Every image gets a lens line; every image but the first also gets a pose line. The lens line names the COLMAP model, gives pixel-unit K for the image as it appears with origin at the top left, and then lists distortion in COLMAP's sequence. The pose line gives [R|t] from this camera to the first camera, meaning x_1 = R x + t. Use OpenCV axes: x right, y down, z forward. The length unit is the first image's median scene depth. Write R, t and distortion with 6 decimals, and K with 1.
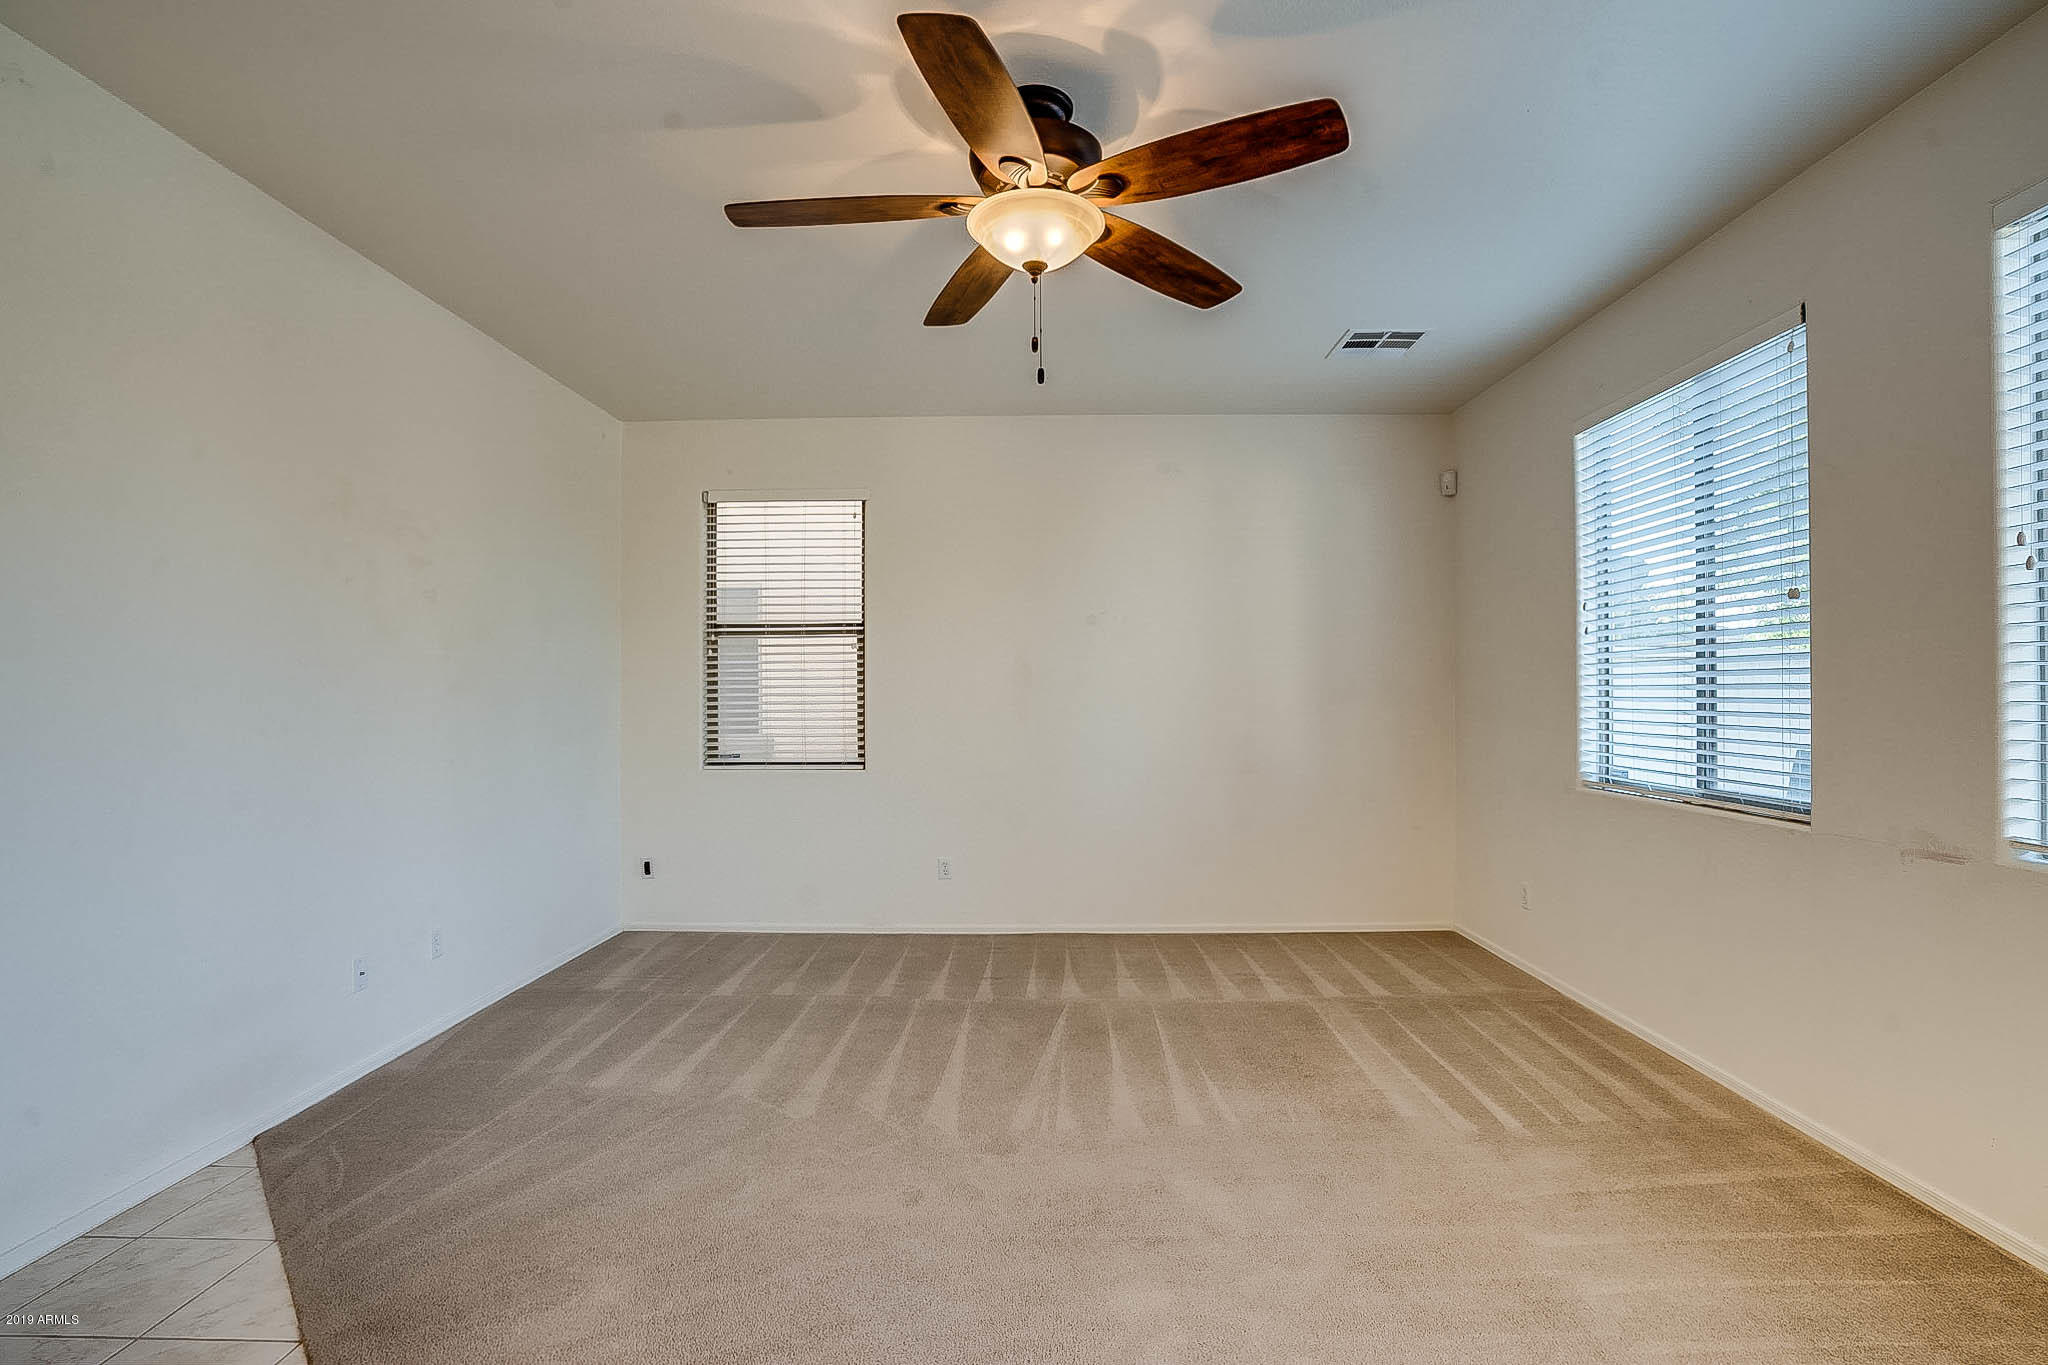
lens RADIAL K [[1622.5, 0, 1022.2], [0, 1622.5, 684.3], [0, 0, 1]] dist [-0.005940, -0.000395]
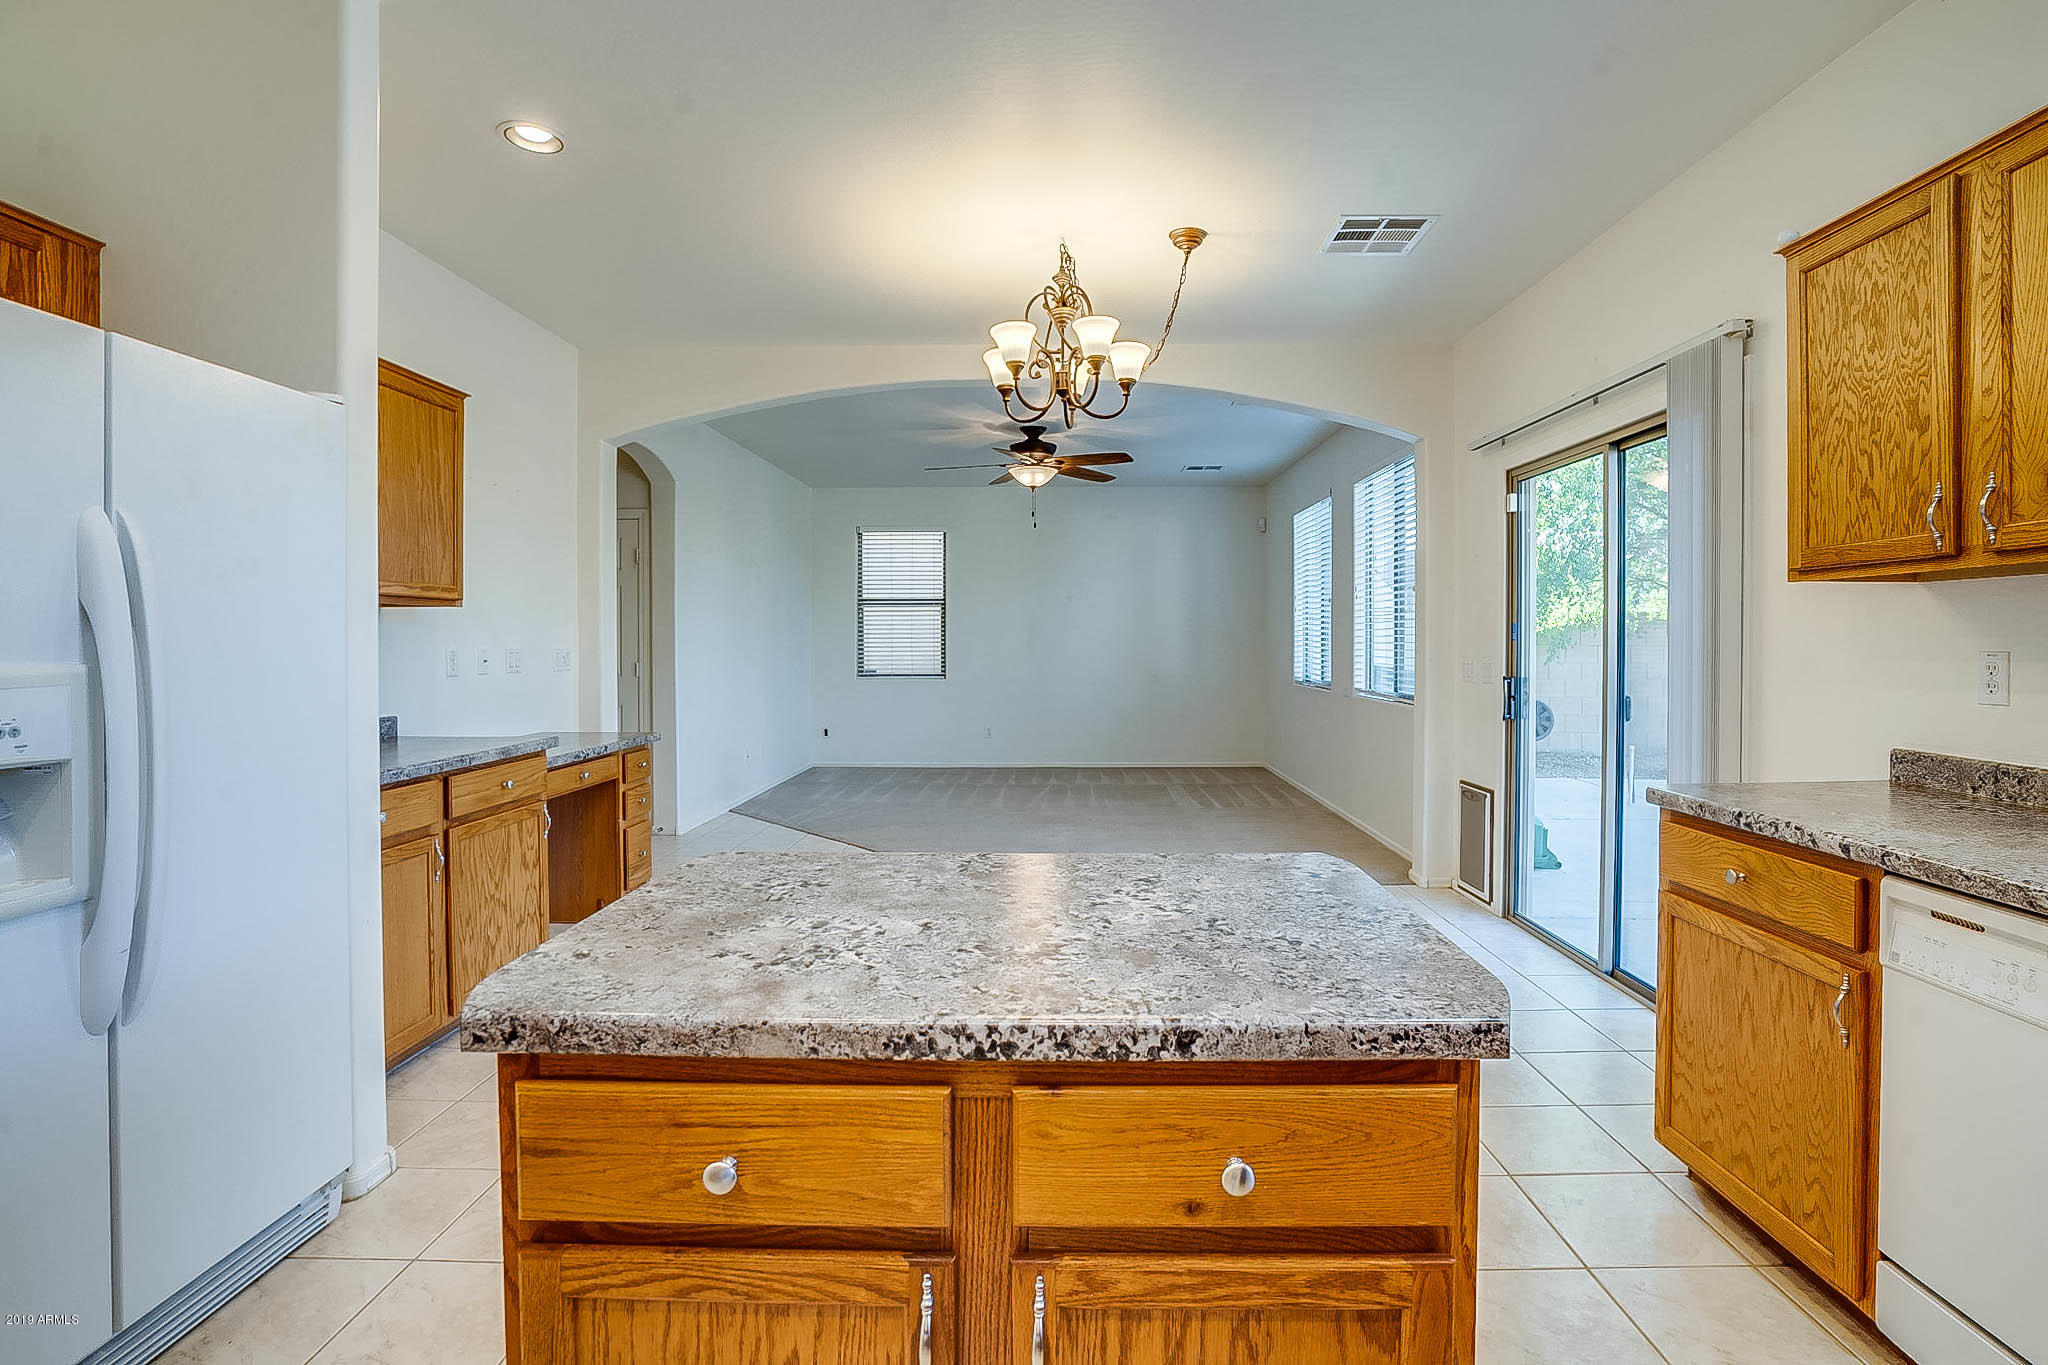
lens RADIAL K [[1622.5, 0, 1025.5], [0, 1622.5, 674.6], [0, 0, 1]] dist [-0.005940, -0.000395]
pose [[0.999960, 0.004113, -0.007913, 0.008642], [-0.003878, 0.999557, 0.029519, -0.006751], [0.008031, -0.029487, 0.999533, -0.841890]]
